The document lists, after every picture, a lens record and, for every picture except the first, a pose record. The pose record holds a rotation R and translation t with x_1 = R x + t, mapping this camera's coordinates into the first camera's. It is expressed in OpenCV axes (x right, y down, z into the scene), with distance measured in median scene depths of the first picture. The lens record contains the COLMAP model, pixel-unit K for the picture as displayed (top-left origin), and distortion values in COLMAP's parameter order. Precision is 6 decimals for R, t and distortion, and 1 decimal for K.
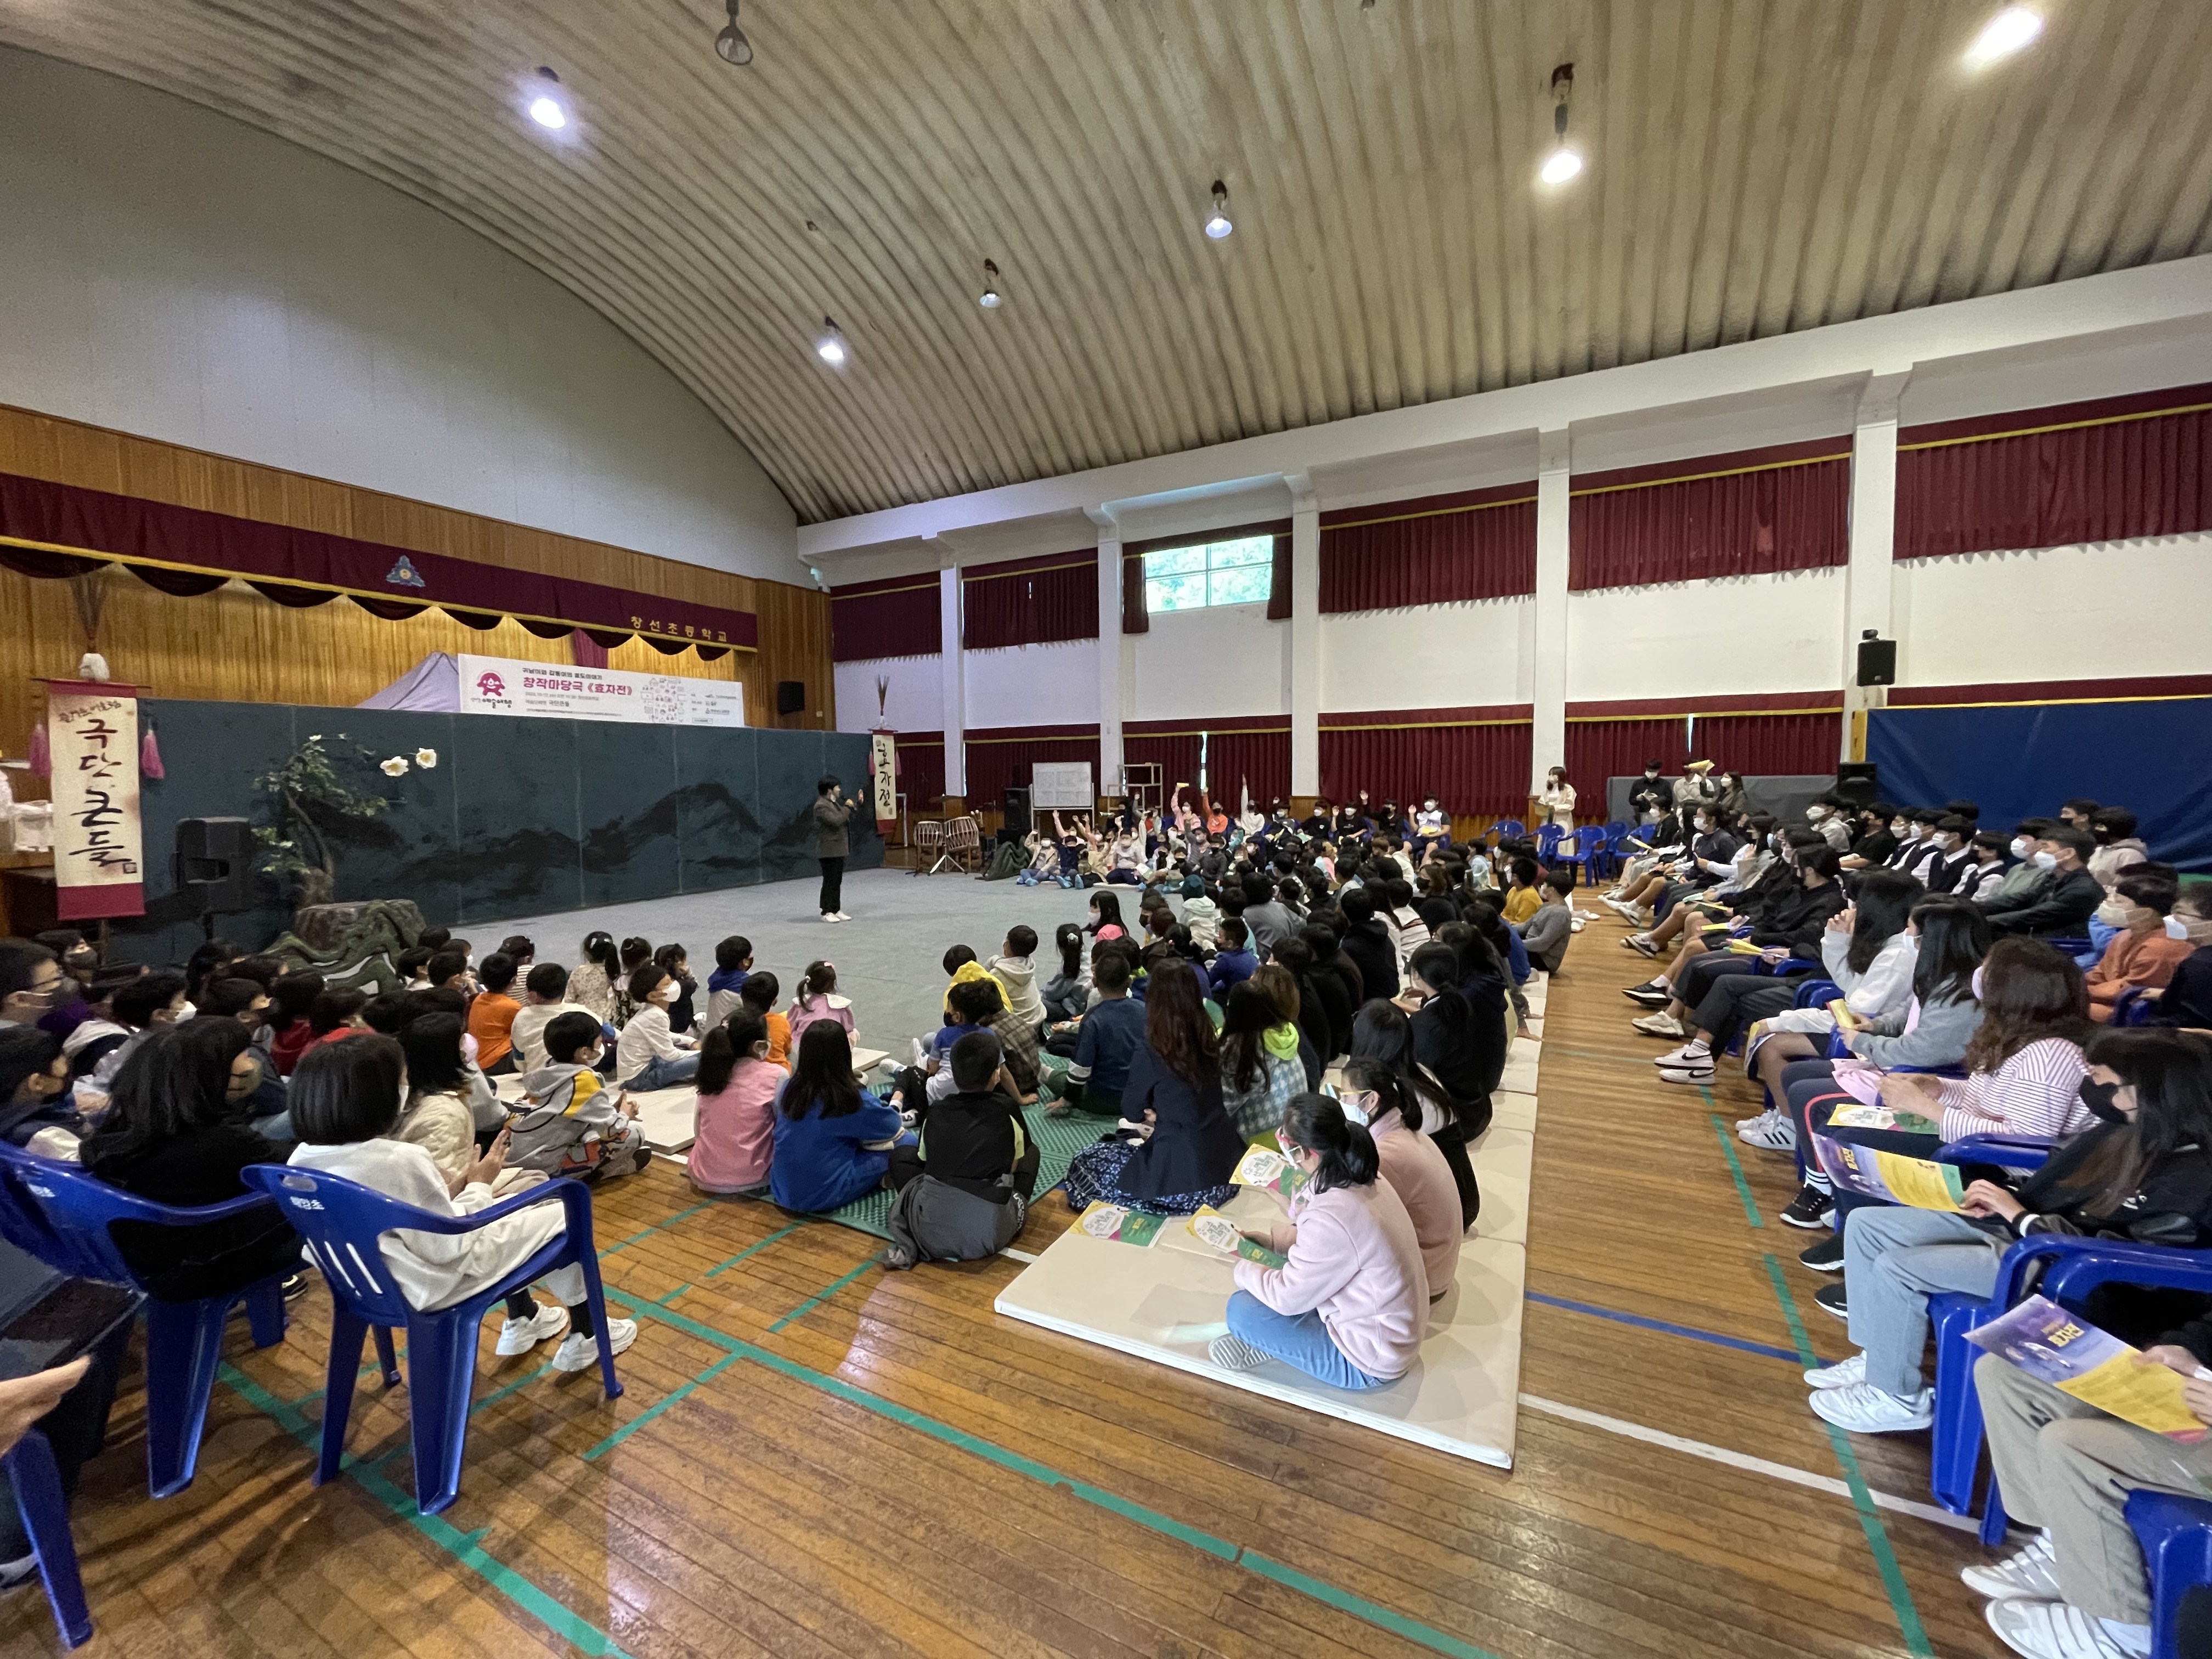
lens RADIAL K [[893.8, 0, 1110.3], [0, 893.8, 829.8], [0, 0, 1]] dist [-0.003121, -0.000421]
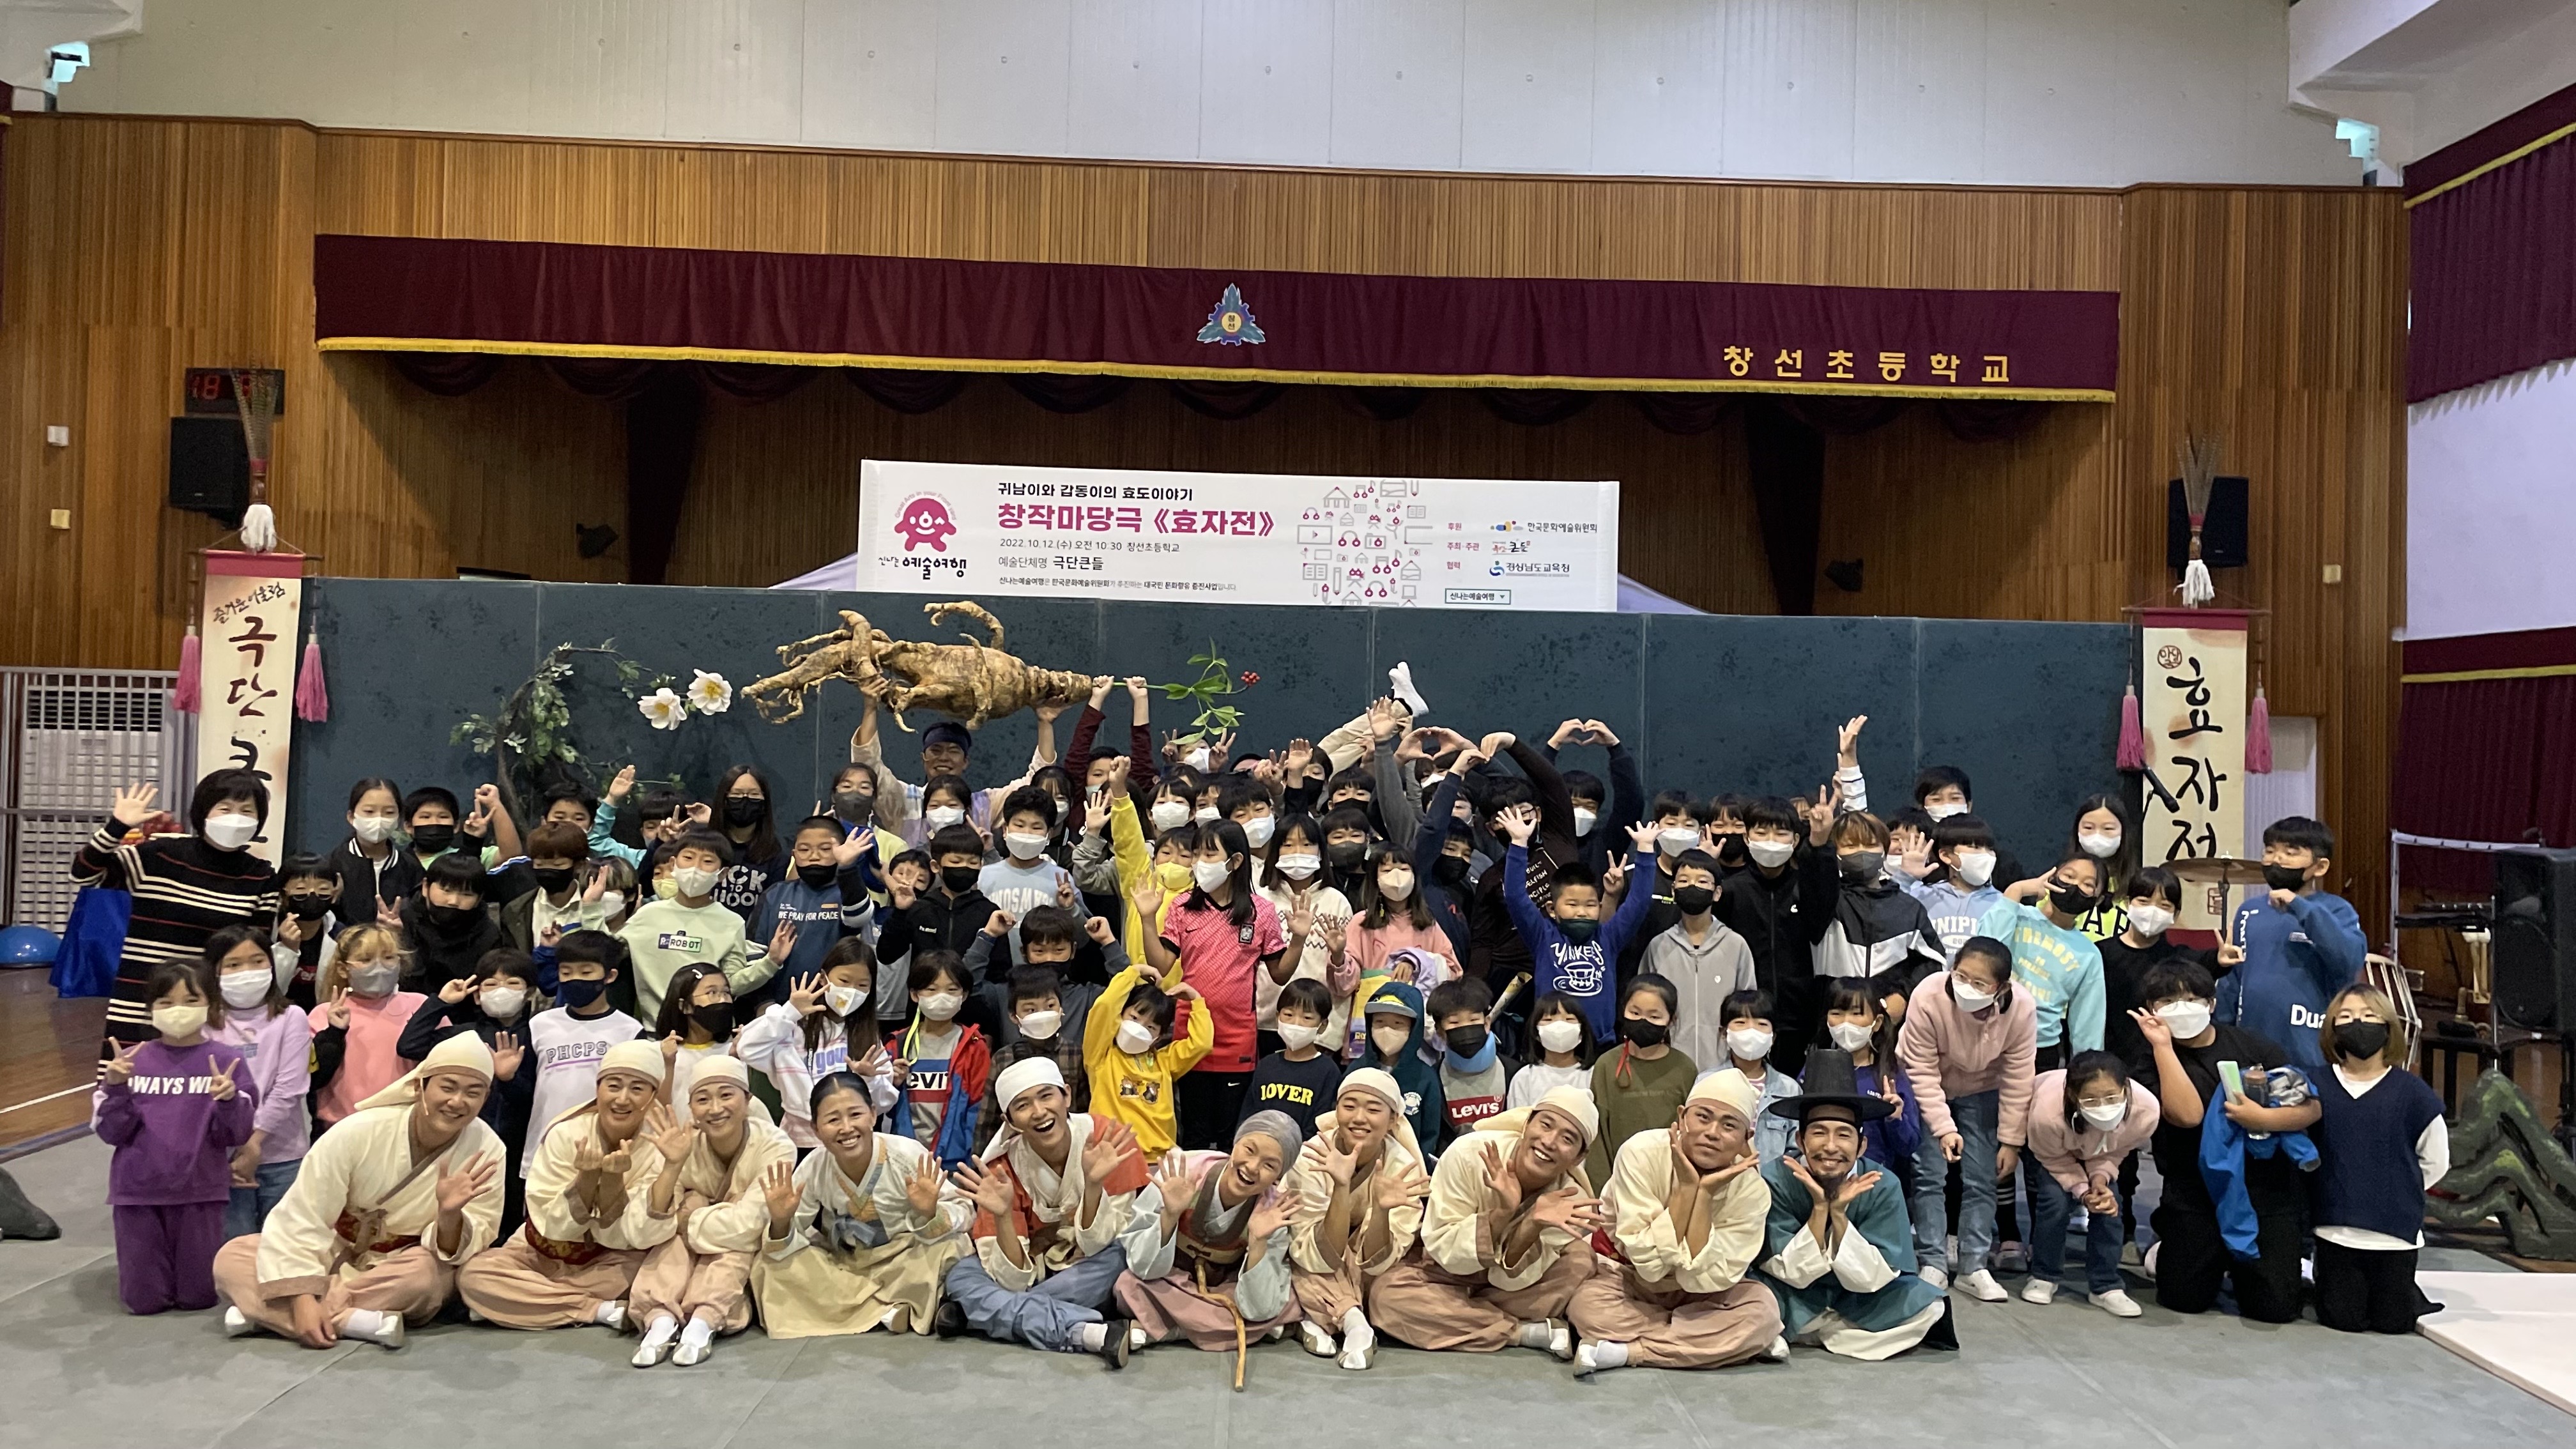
lens RADIAL K [[2007.2, 0, 1292.6], [0, 2007.2, 728.6], [0, 0, 1]] dist [0.066880, -0.002444]
pose [[0.497167, 0.019697, -0.867431, 0.227385], [-0.082386, 0.996297, -0.024596, -0.048744], [0.863735, 0.083693, 0.496948, 0.605628]]
